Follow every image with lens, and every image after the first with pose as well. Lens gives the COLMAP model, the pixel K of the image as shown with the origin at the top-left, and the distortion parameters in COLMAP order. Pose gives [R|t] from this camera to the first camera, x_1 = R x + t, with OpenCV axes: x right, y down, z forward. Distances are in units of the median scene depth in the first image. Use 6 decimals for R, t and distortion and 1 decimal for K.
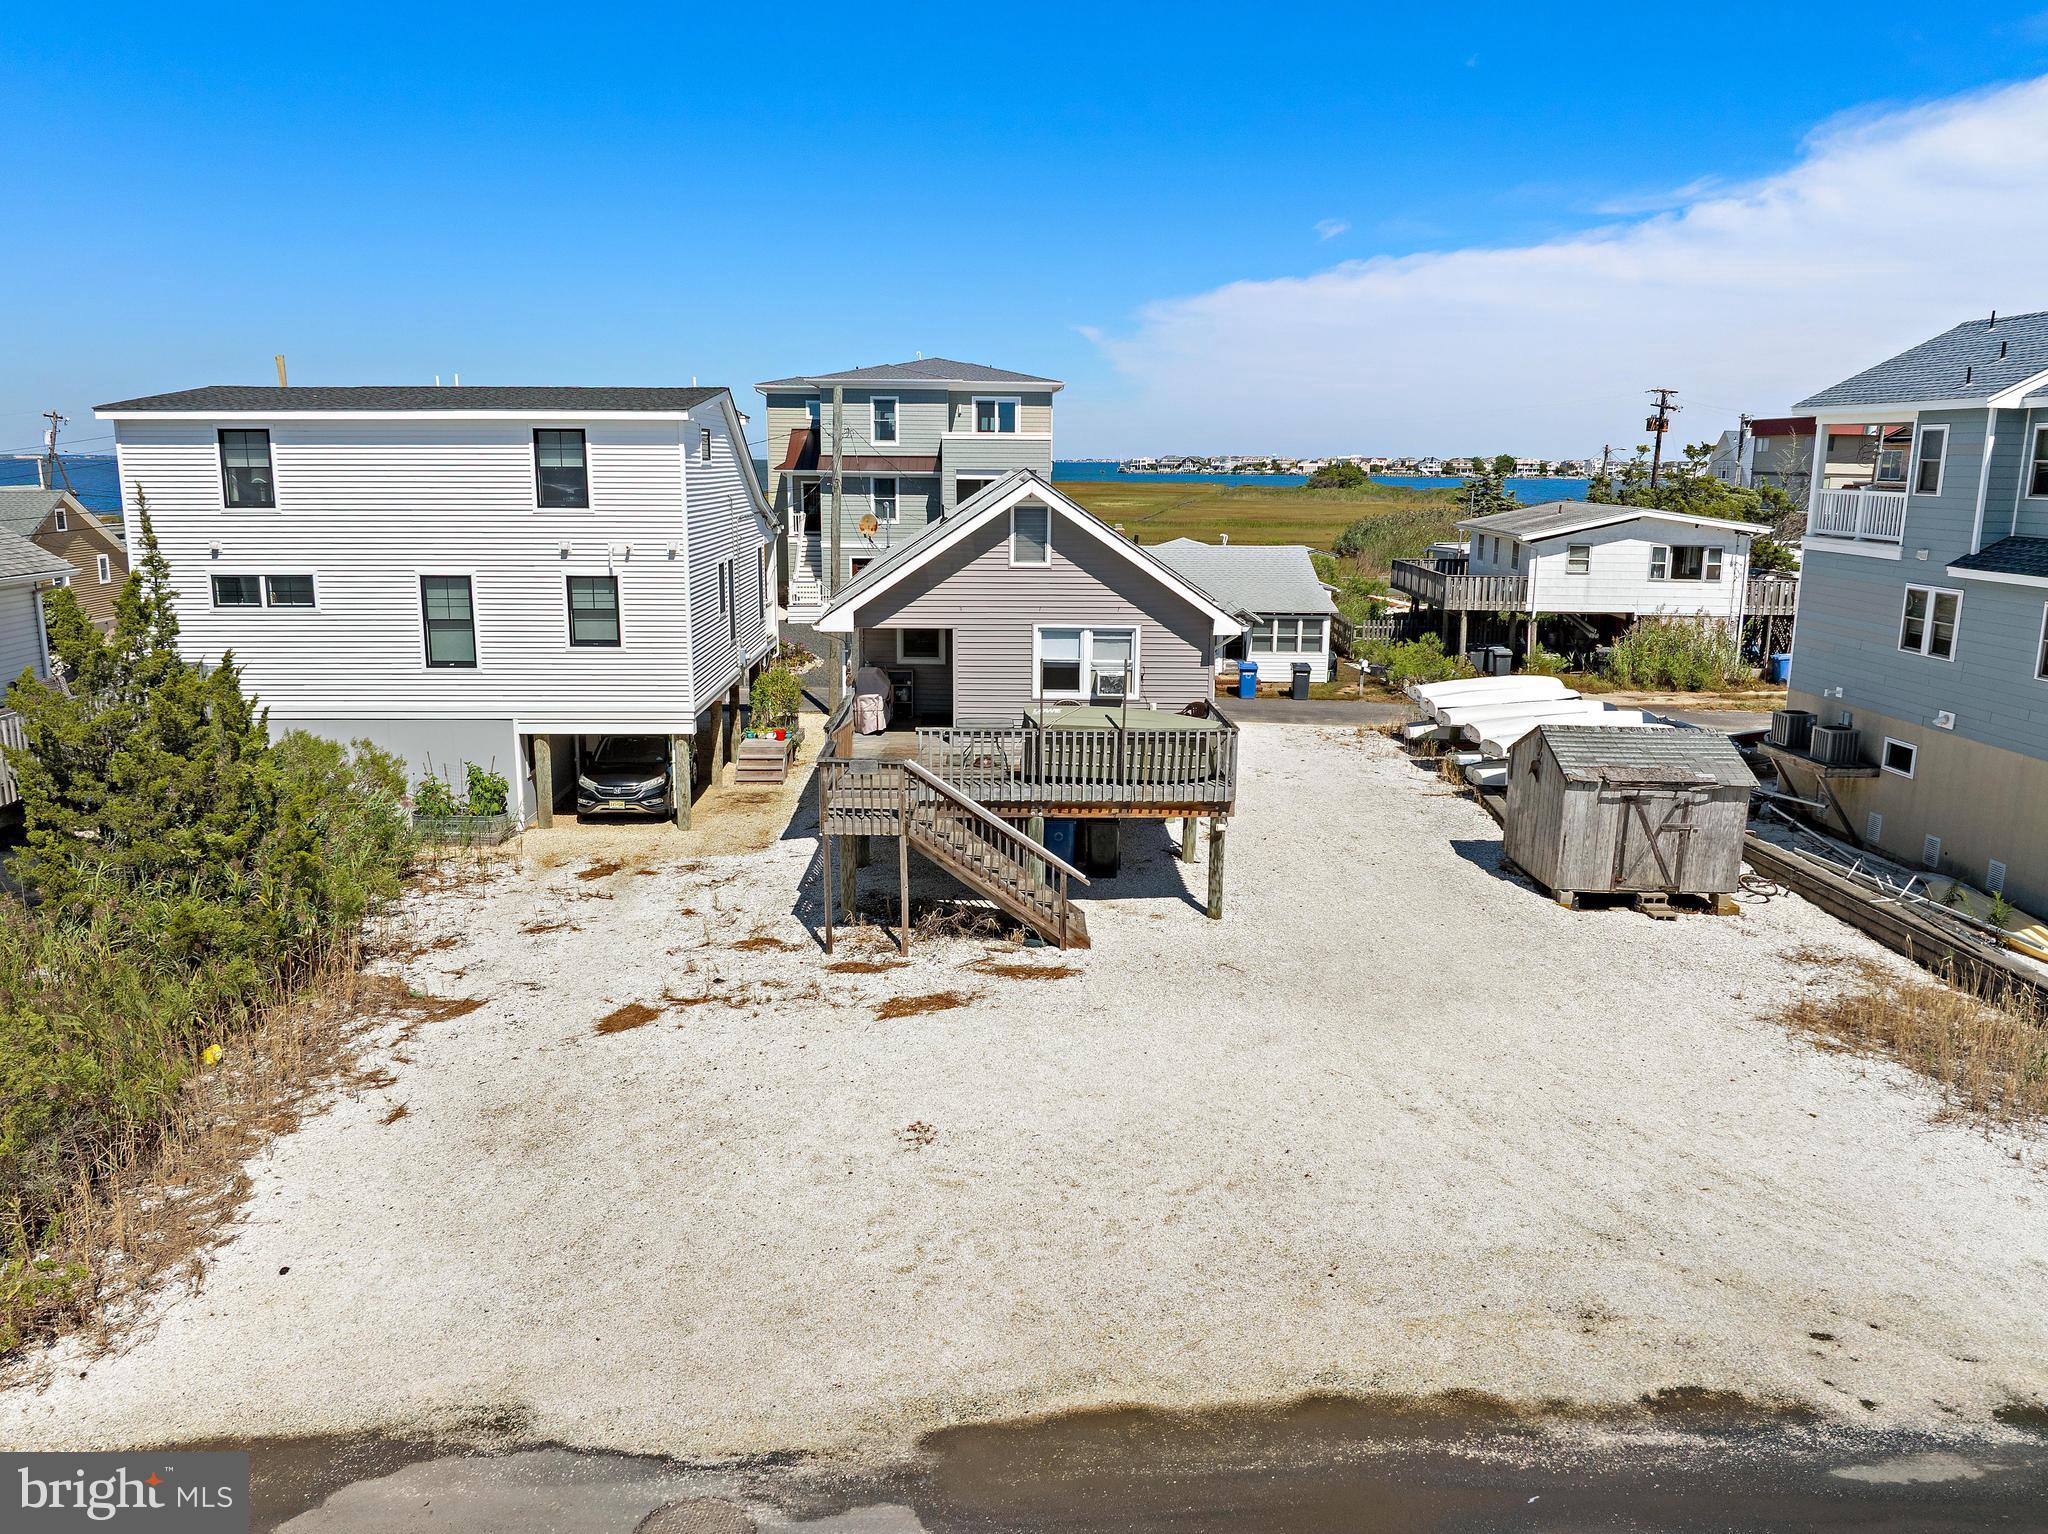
lens RADIAL K [[1476.0, 0, 1038.8], [0, 1476.0, 766.2], [0, 0, 1]] dist [-0.040682, -0.000322]
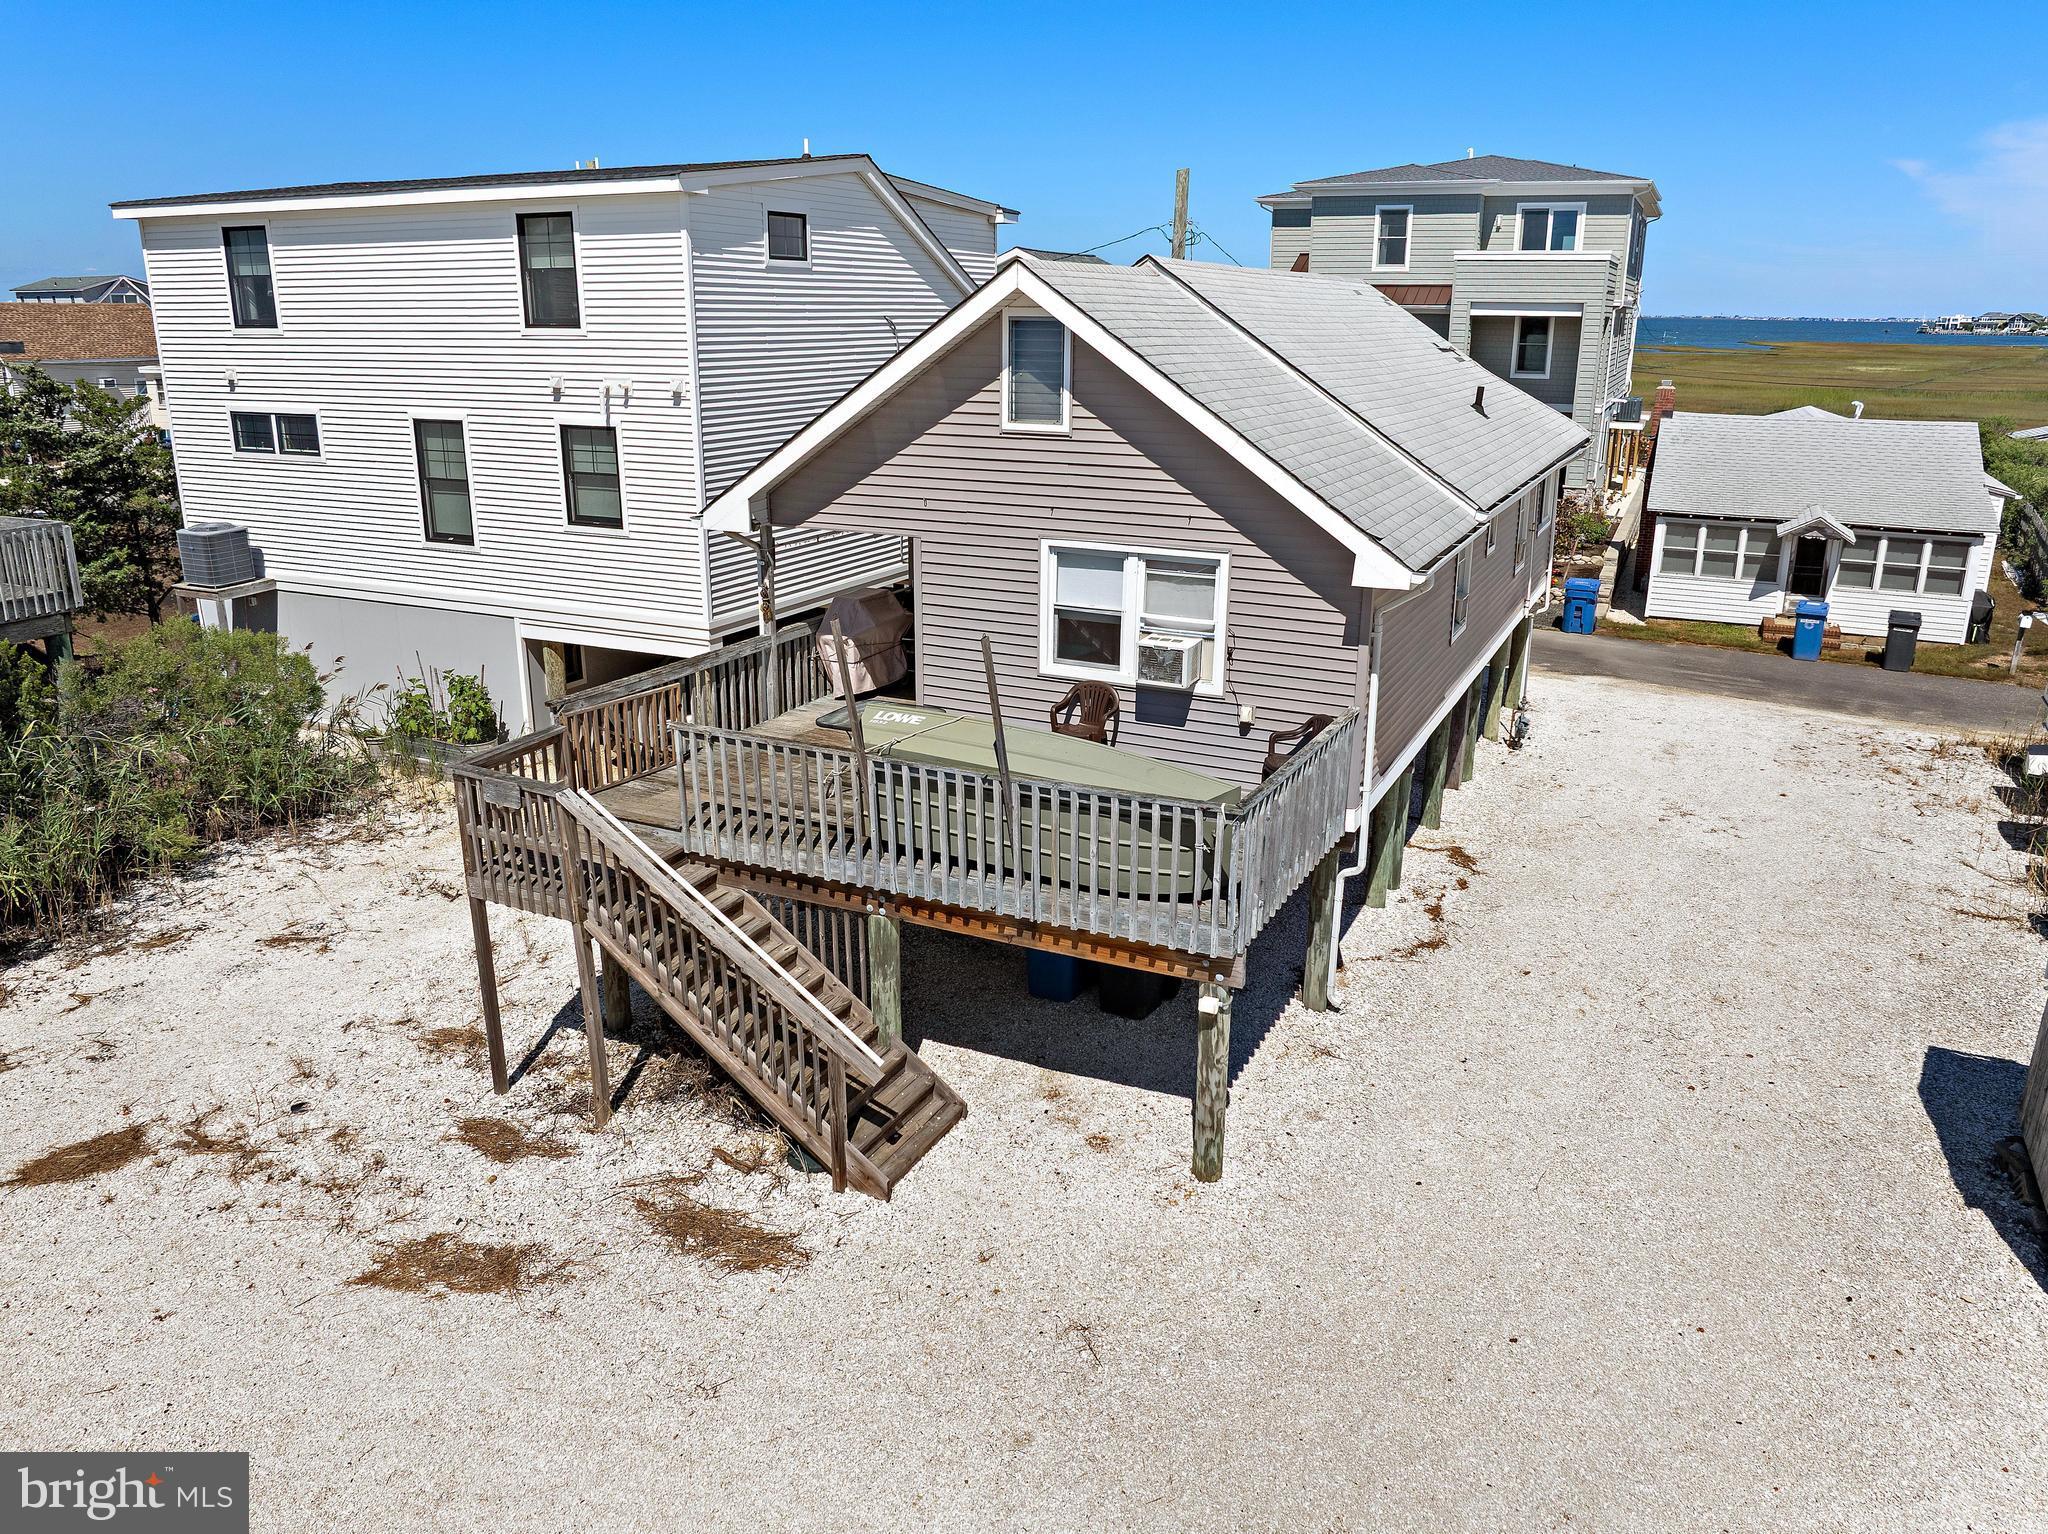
lens RADIAL K [[1483.7, 0, 1024.0], [0, 1483.7, 767.0], [0, 0, 1]] dist [-0.038556, -0.000252]
pose [[0.882866, 0.133933, -0.450122, 0.245668], [-0.092413, 0.989277, 0.113099, -0.073383], [0.460443, -0.058254, 0.885776, 0.502104]]
